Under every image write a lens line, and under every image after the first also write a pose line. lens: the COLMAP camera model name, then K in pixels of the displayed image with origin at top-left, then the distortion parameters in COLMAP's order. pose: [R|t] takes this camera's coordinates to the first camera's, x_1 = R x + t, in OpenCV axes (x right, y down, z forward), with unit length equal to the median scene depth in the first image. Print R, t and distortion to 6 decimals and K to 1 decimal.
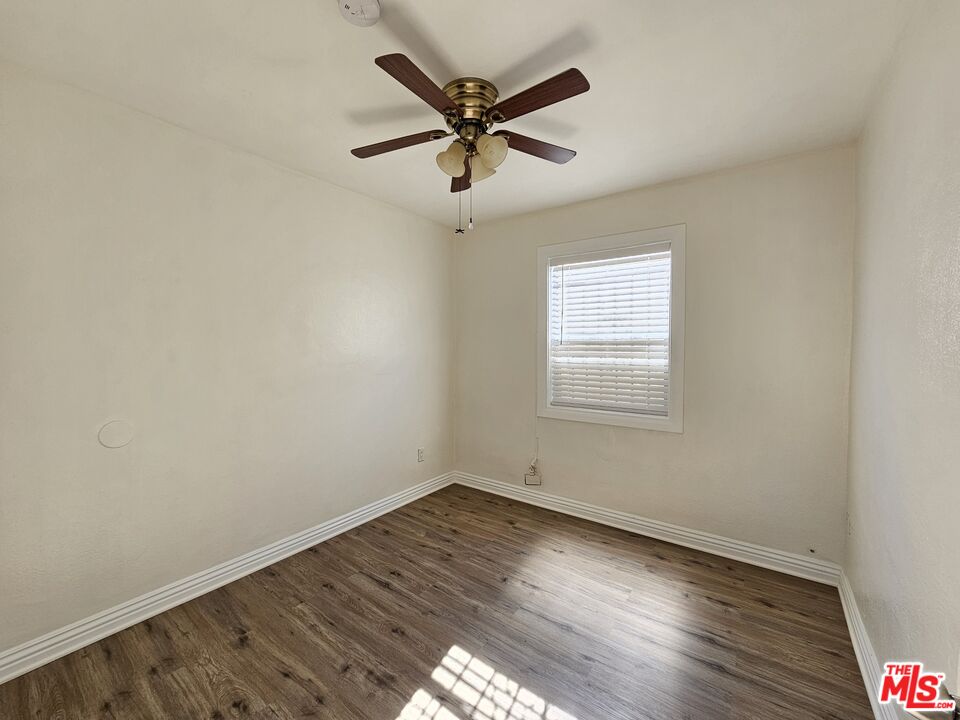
lens RADIAL K [[395.0, 0, 479.0], [0, 395.0, 355.9], [0, 0, 1]] dist [0.000491, 0.000373]
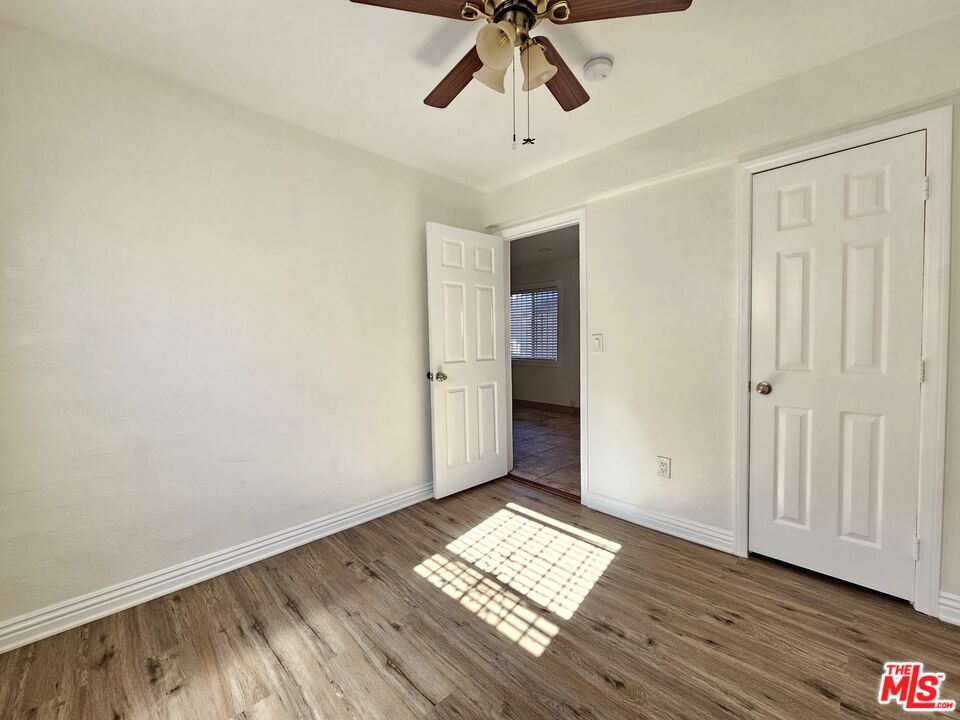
lens RADIAL K [[395.0, 0, 479.0], [0, 395.0, 355.9], [0, 0, 1]] dist [0.000491, 0.000373]
pose [[-0.984881, -0.003434, 0.173201, -0.086345], [0.008891, 0.997484, 0.070334, 0.032113], [-0.173007, 0.070811, -0.982372, 1.859473]]
